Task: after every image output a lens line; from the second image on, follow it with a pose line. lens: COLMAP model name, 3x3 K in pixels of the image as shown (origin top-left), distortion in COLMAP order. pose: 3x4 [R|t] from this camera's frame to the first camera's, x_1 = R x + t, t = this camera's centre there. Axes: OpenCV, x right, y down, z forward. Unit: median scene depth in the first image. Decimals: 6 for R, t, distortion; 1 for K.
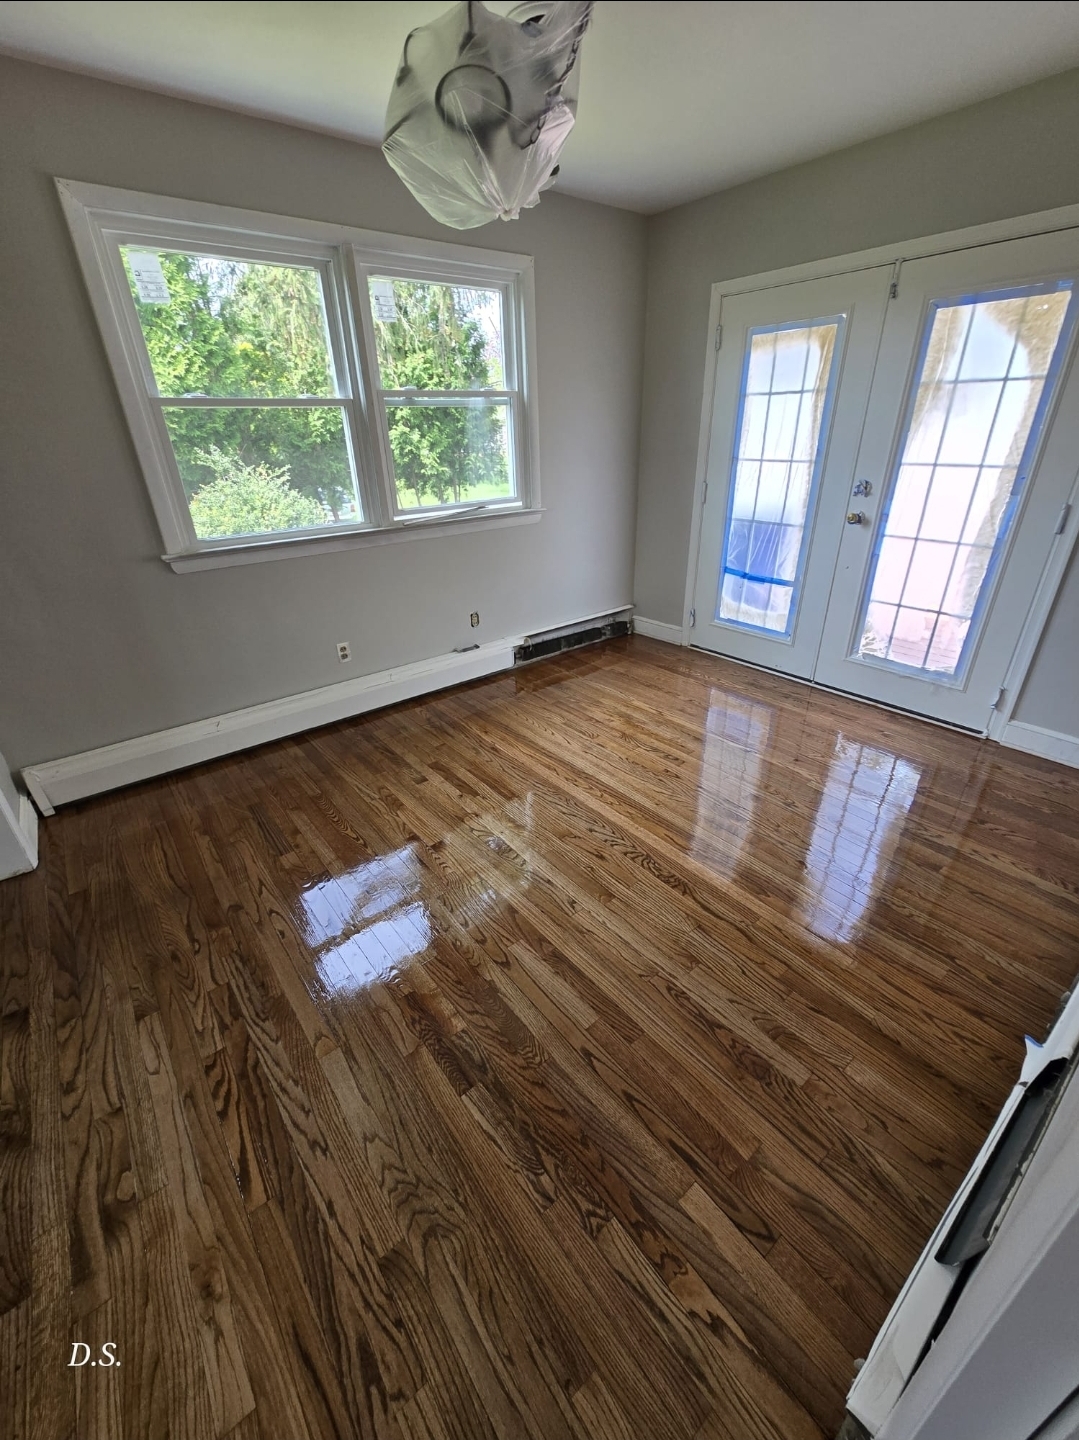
lens RADIAL K [[588.0, 0, 544.2], [0, 588.0, 713.6], [0, 0, 1]] dist [-0.011786, 0.004298]
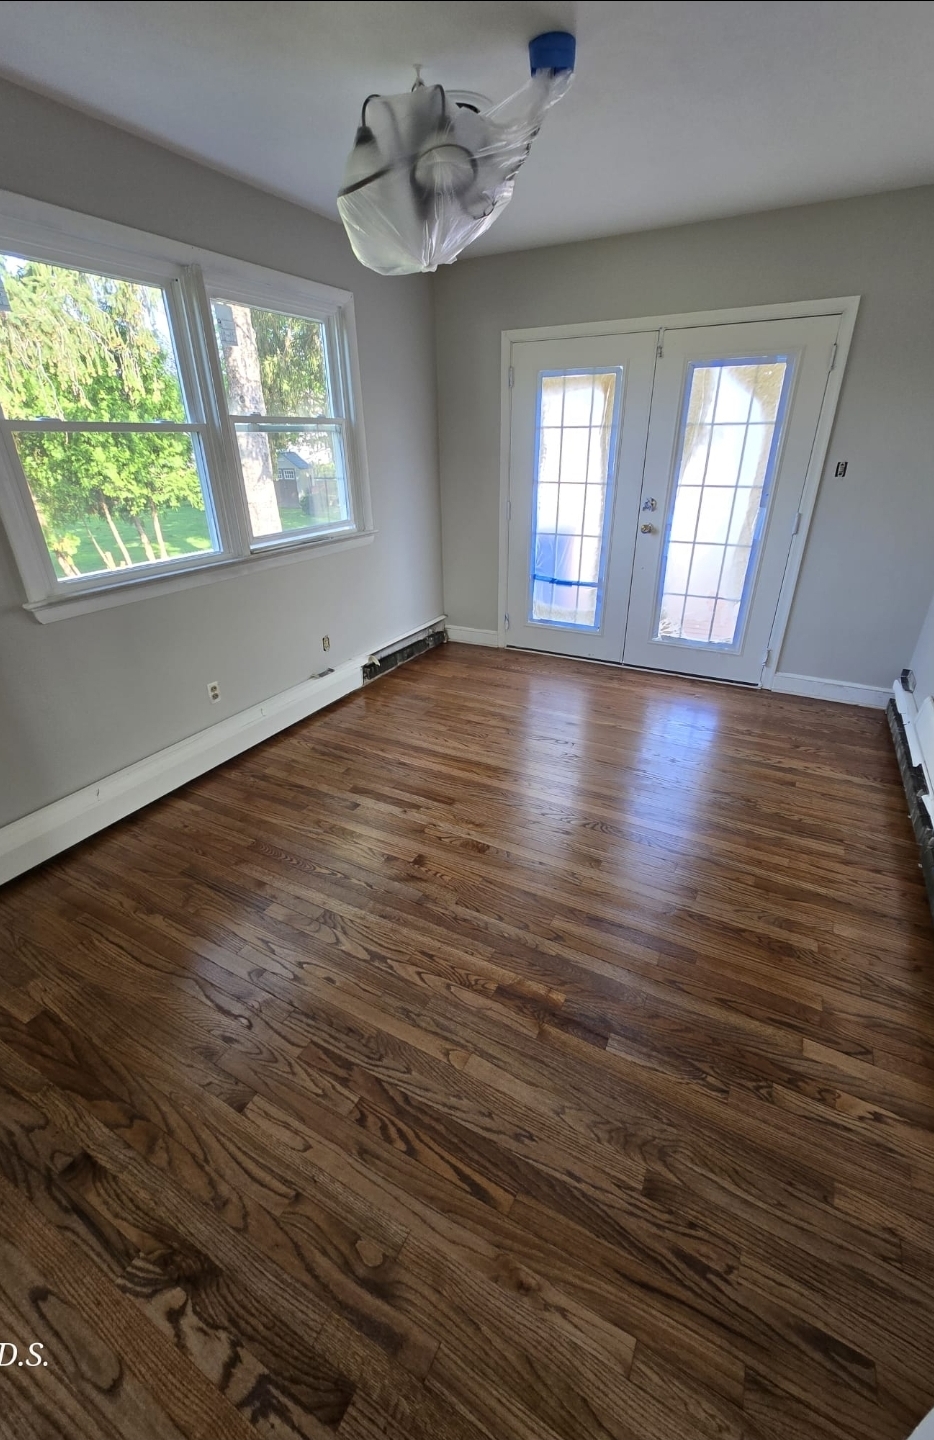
lens RADIAL K [[581.1, 0, 463.8], [0, 581.1, 707.9], [0, 0, 1]] dist [0.001697, -0.003347]
pose [[0.923683, -0.147173, 0.353764, -0.421215], [0.157073, 0.987587, 0.000738, -0.026012], [-0.349481, 0.054885, 0.935334, 0.004101]]
